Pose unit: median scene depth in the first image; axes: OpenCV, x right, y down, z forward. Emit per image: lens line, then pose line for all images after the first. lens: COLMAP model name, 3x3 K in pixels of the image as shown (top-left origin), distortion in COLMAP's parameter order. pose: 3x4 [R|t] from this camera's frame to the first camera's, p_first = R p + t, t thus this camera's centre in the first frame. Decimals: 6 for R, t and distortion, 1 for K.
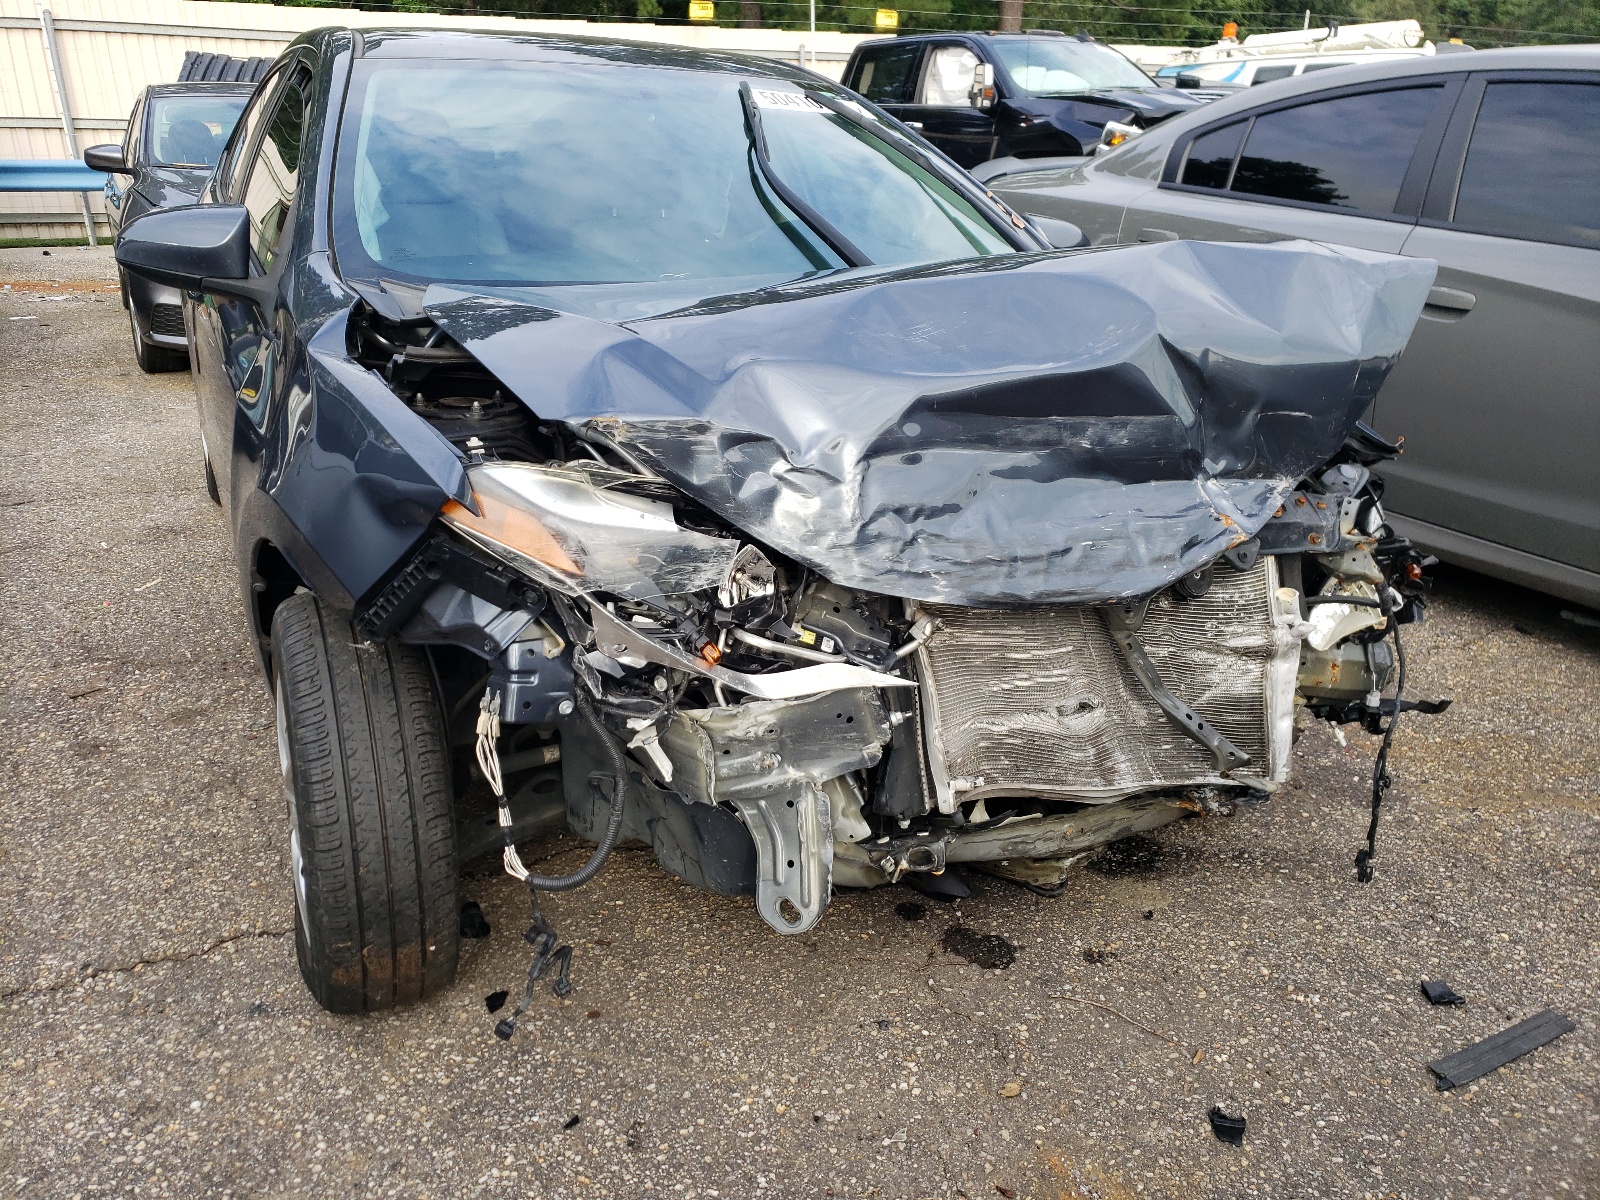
lens RADIAL K [[1201.3, 0, 795.0], [0, 1201.3, 588.4], [0, 0, 1]] dist [0.022299, -0.013279]
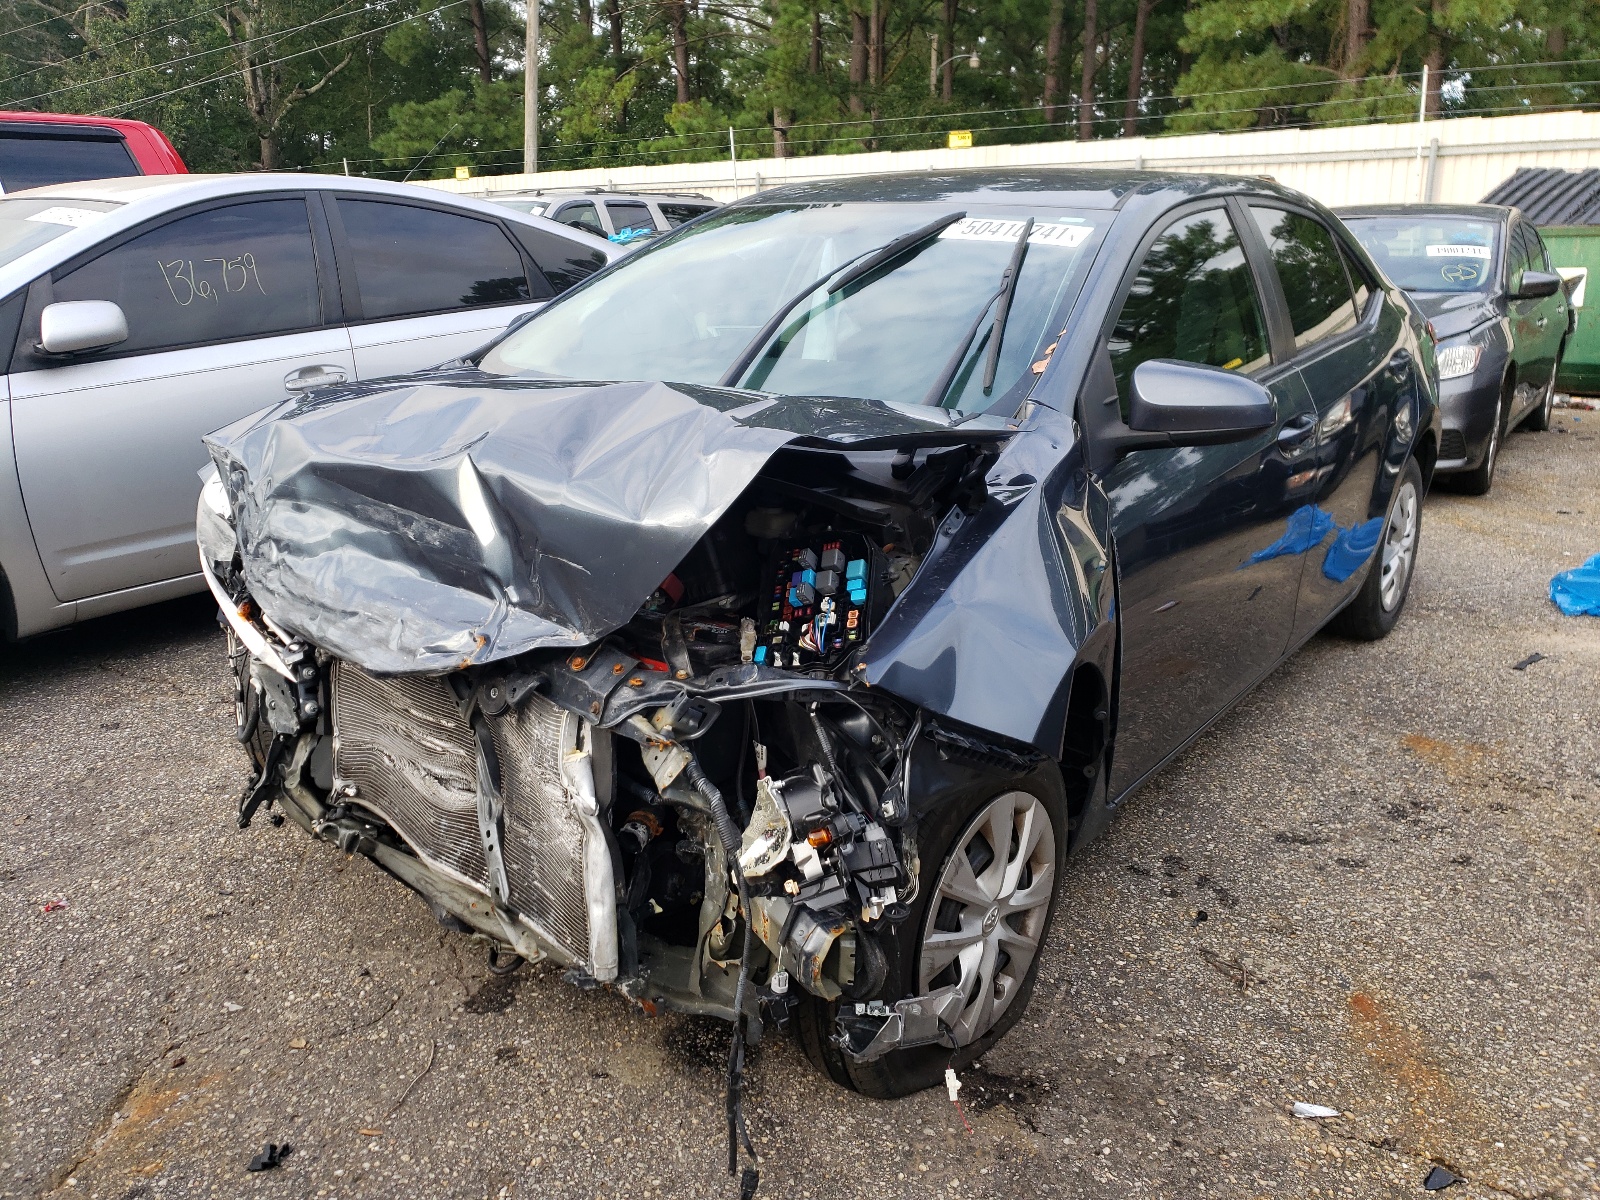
lens RADIAL K [[1201.3, 0, 801.0], [0, 1201.3, 603.5], [0, 0, 1]] dist [0.022299, -0.013279]
pose [[0.483238, 0.234541, -0.843488, 1.350351], [-0.307830, 0.947447, 0.087090, -0.262477], [0.819586, 0.217566, 0.530041, 0.684839]]
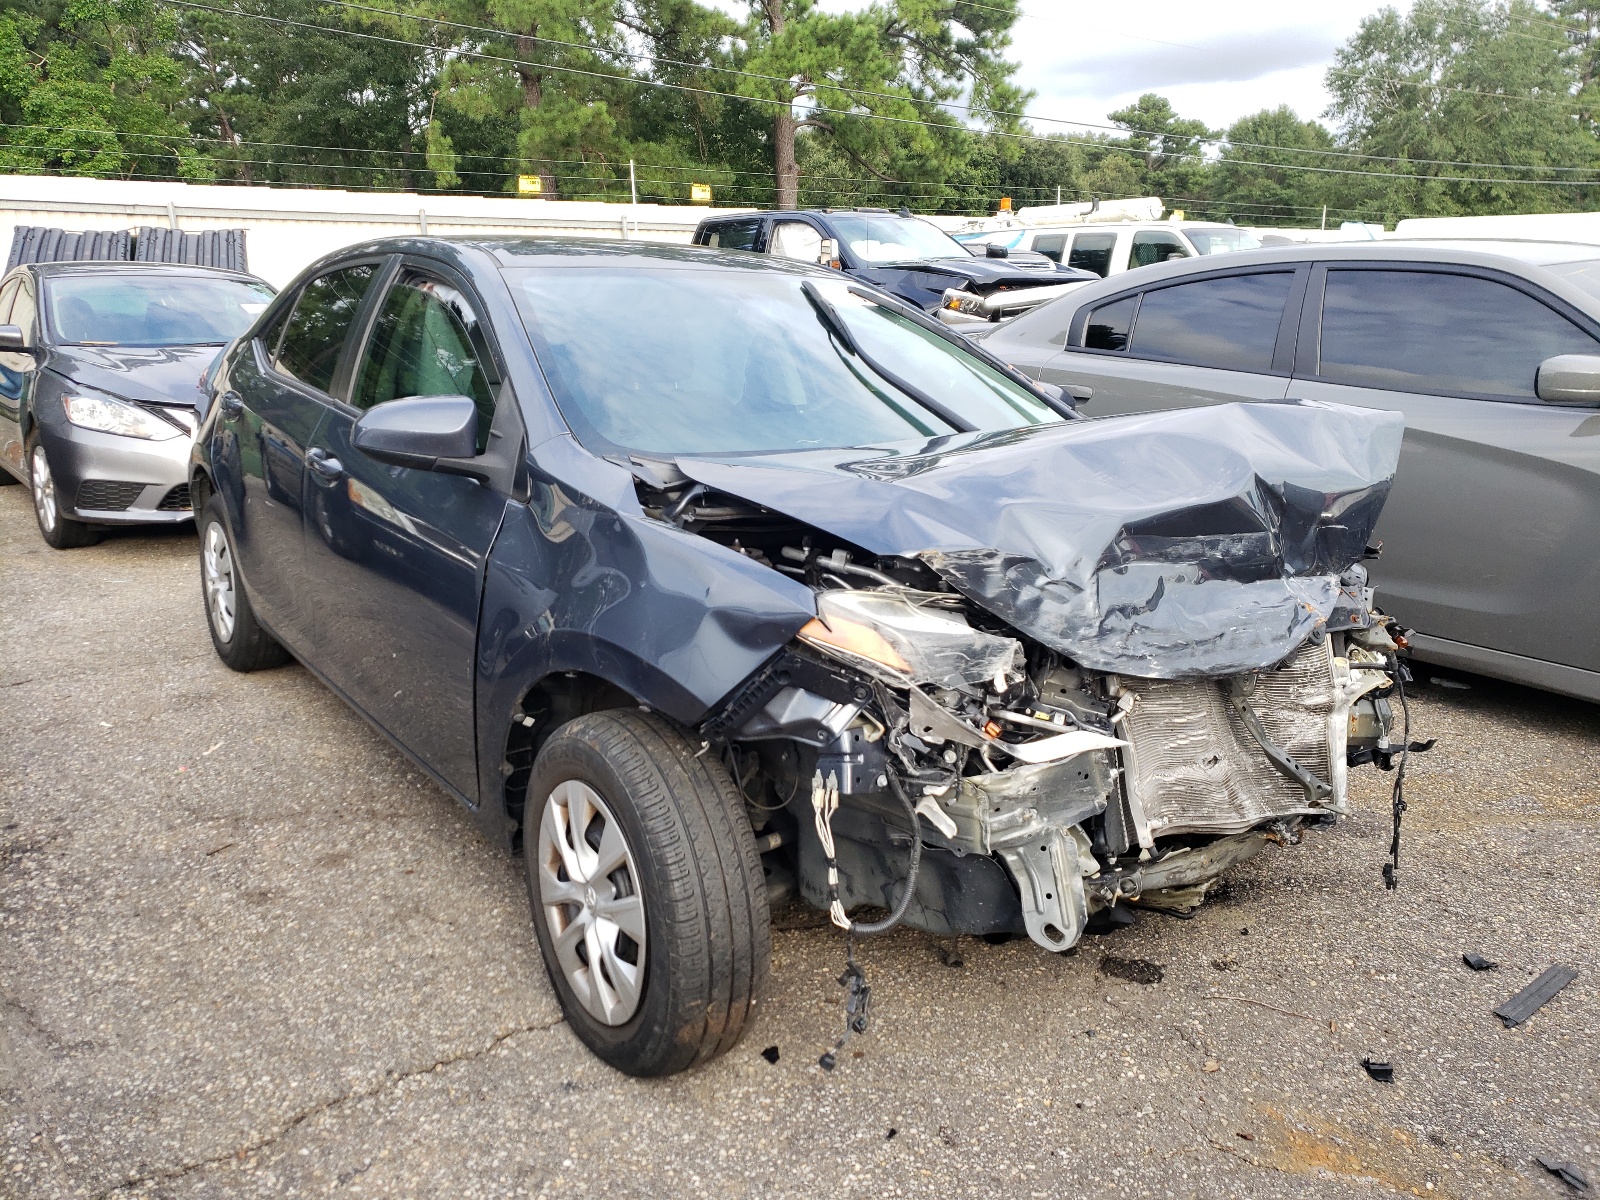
lens RADIAL K [[1201.3, 0, 796.6], [0, 1201.3, 594.6], [0, 0, 1]] dist [0.022299, -0.013279]
pose [[0.982361, -0.056247, 0.178333, -0.442138], [0.075839, 0.991575, -0.105017, 0.027551], [-0.170923, 0.116689, 0.978350, -0.213869]]
